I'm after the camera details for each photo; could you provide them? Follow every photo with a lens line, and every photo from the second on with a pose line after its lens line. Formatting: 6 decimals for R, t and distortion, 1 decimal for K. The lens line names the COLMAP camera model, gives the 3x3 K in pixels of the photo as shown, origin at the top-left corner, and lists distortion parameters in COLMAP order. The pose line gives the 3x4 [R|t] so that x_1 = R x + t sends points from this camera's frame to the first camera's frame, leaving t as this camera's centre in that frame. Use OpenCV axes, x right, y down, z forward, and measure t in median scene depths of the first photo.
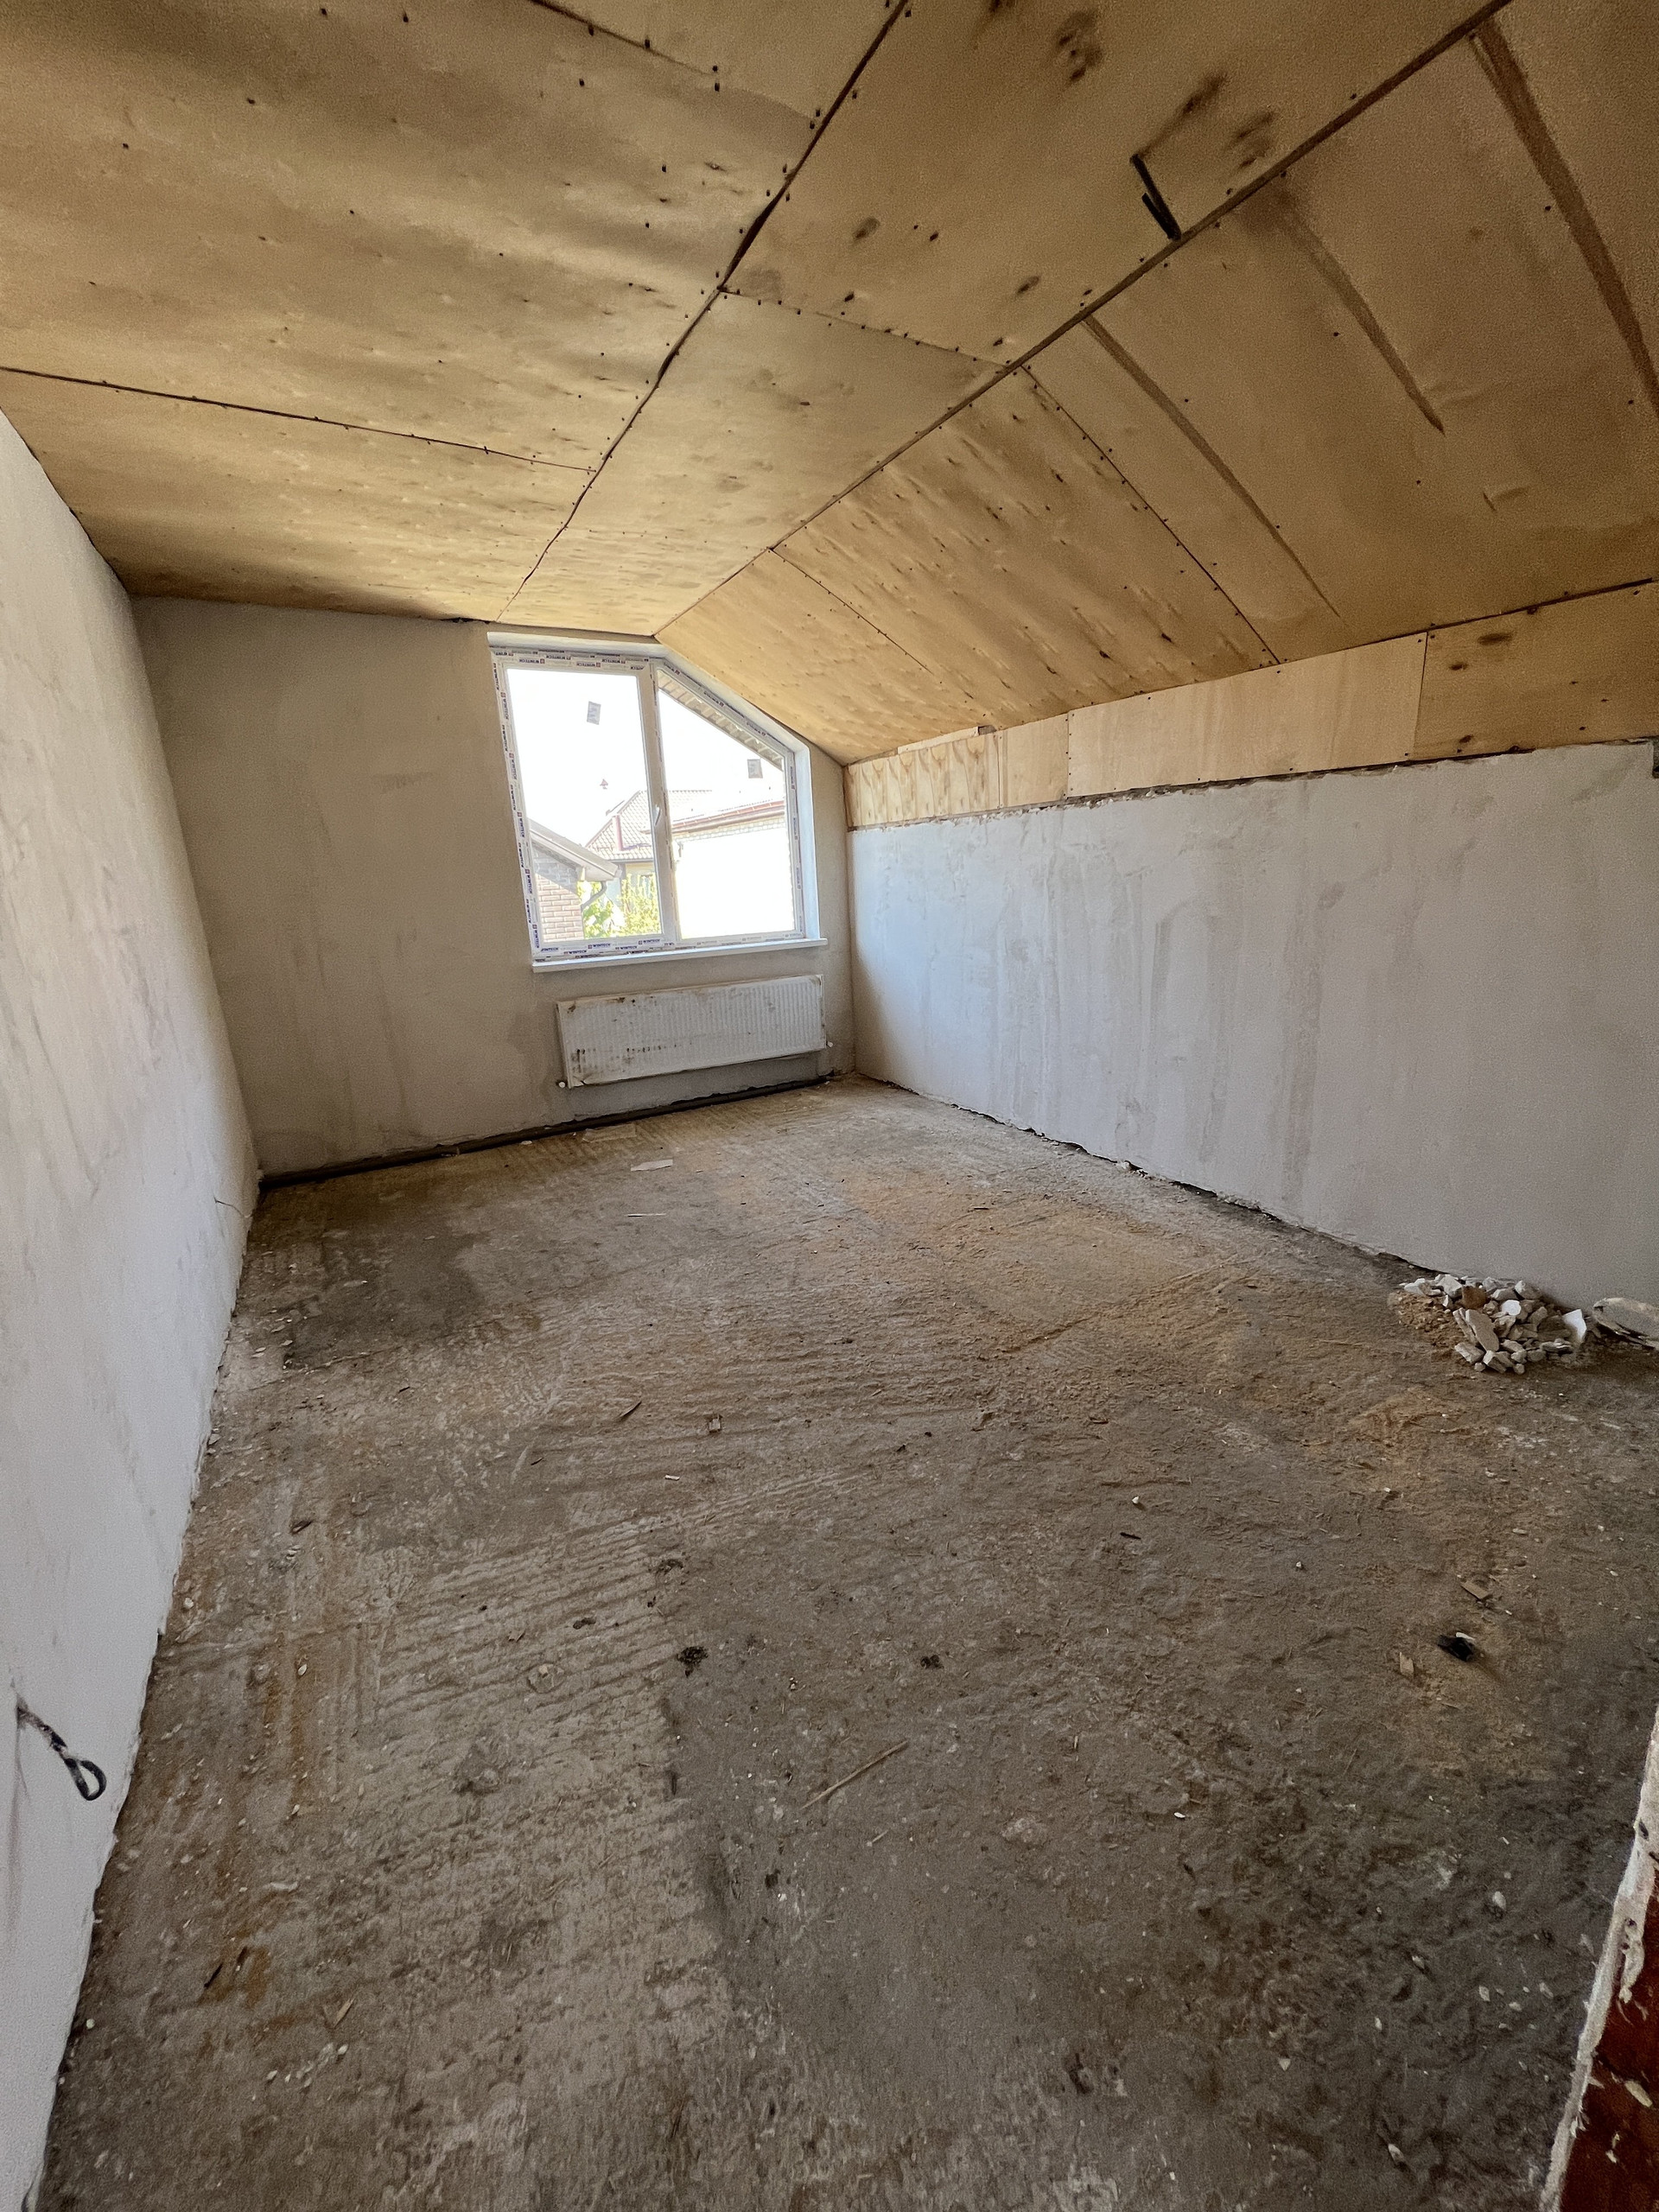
lens RADIAL K [[886.3, 0, 829.7], [0, 886.3, 1105.6], [0, 0, 1]] dist [0.001892, 0.000380]
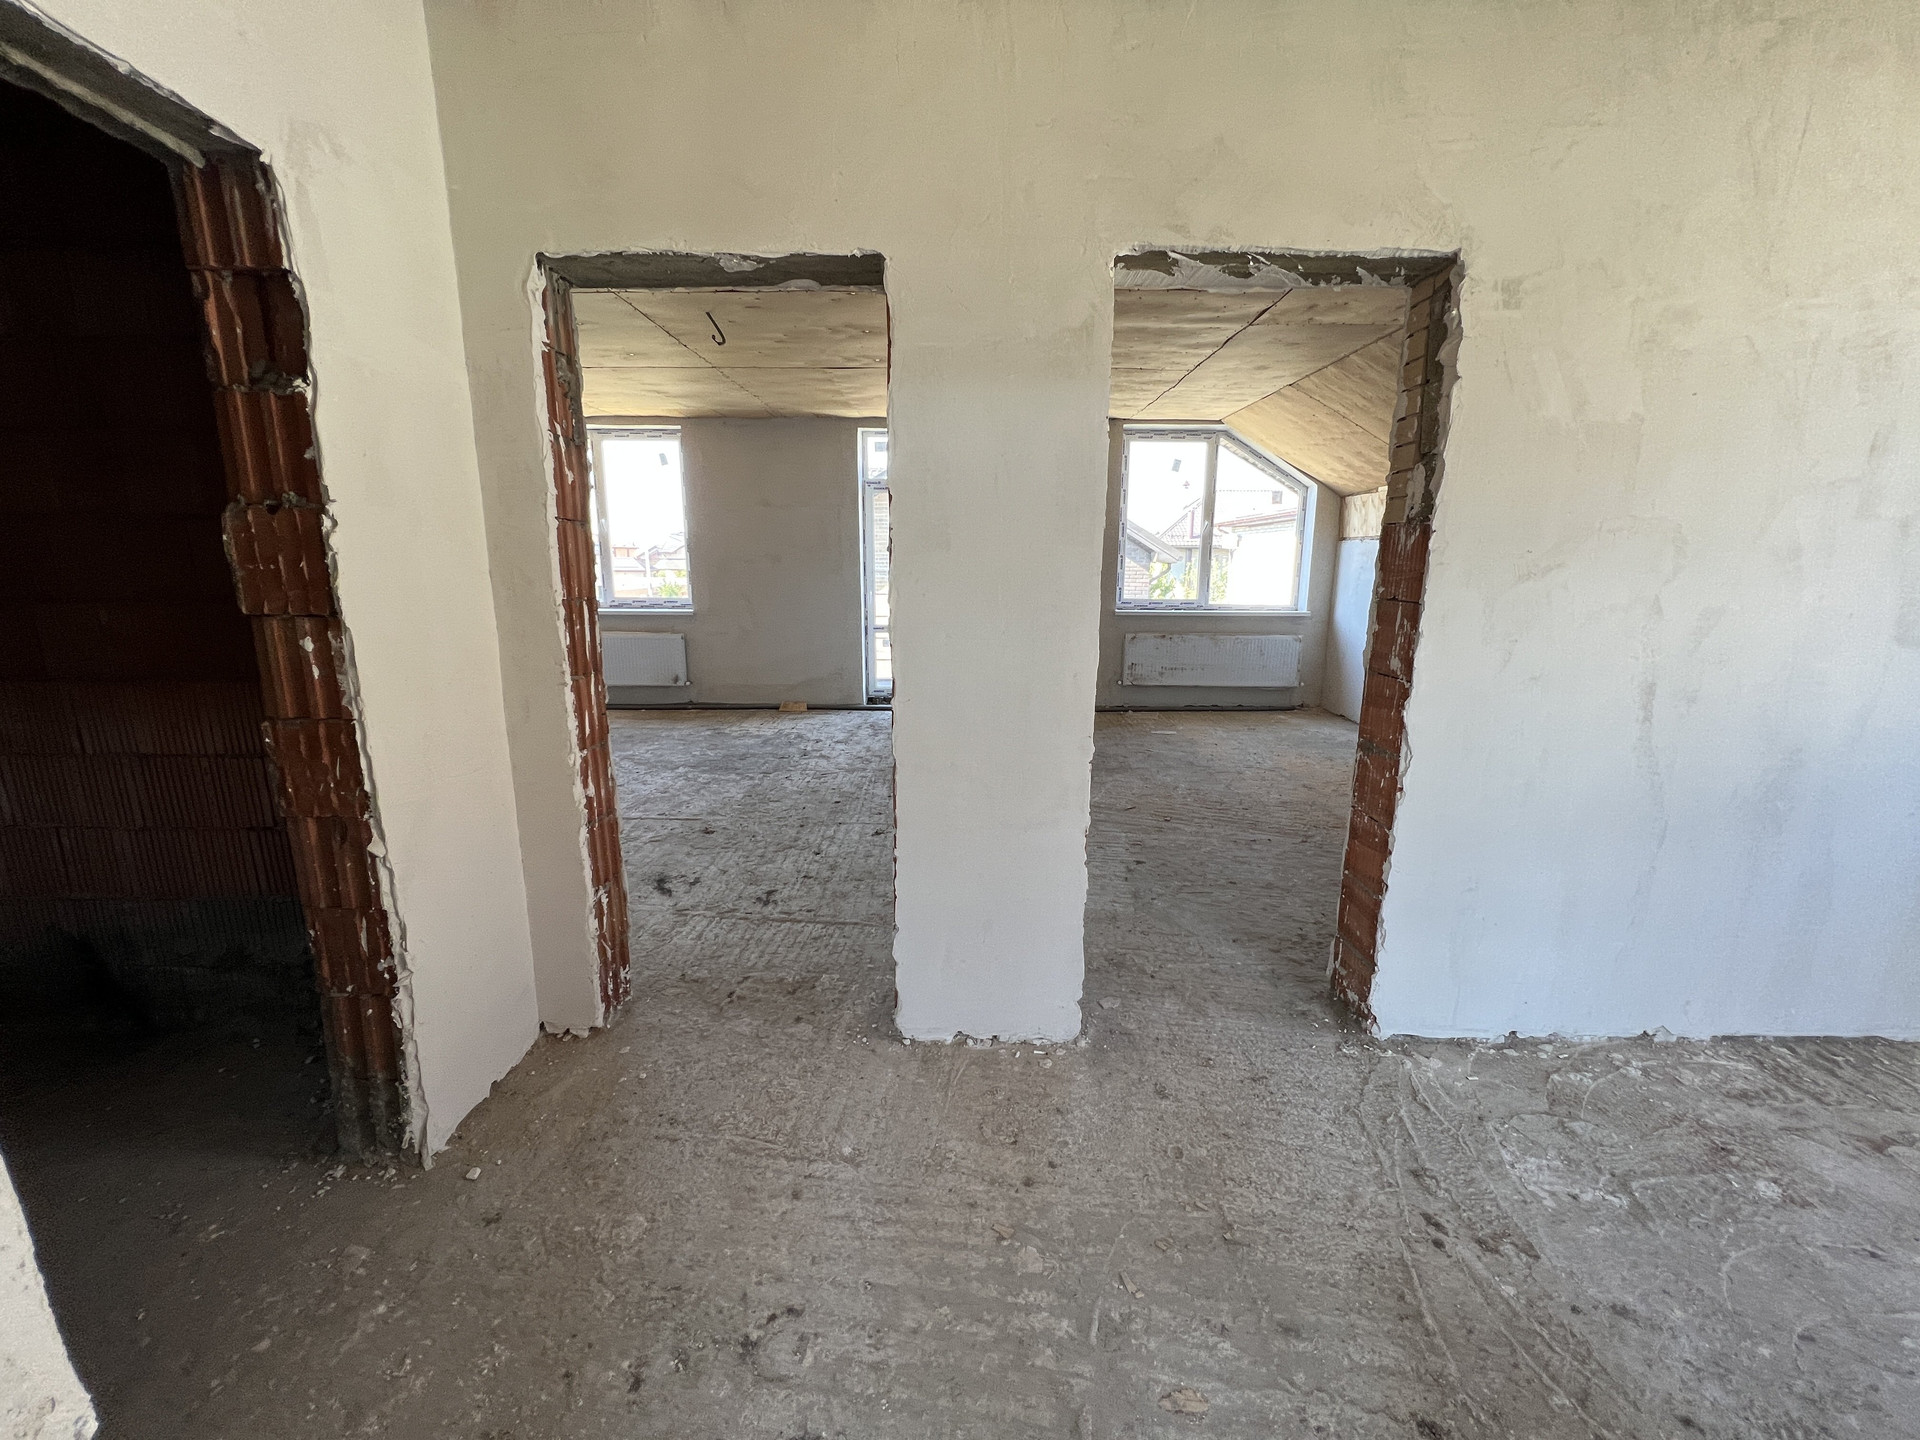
lens RADIAL K [[769.3, 0, 964.0], [0, 769.3, 717.1], [0, 0, 1]] dist [0.001892, 0.000380]
pose [[0.873657, 0.150997, -0.462519, 0.120731], [-0.172862, 0.984933, -0.004974, 0.096703], [0.454800, 0.084298, 0.886595, -0.409175]]
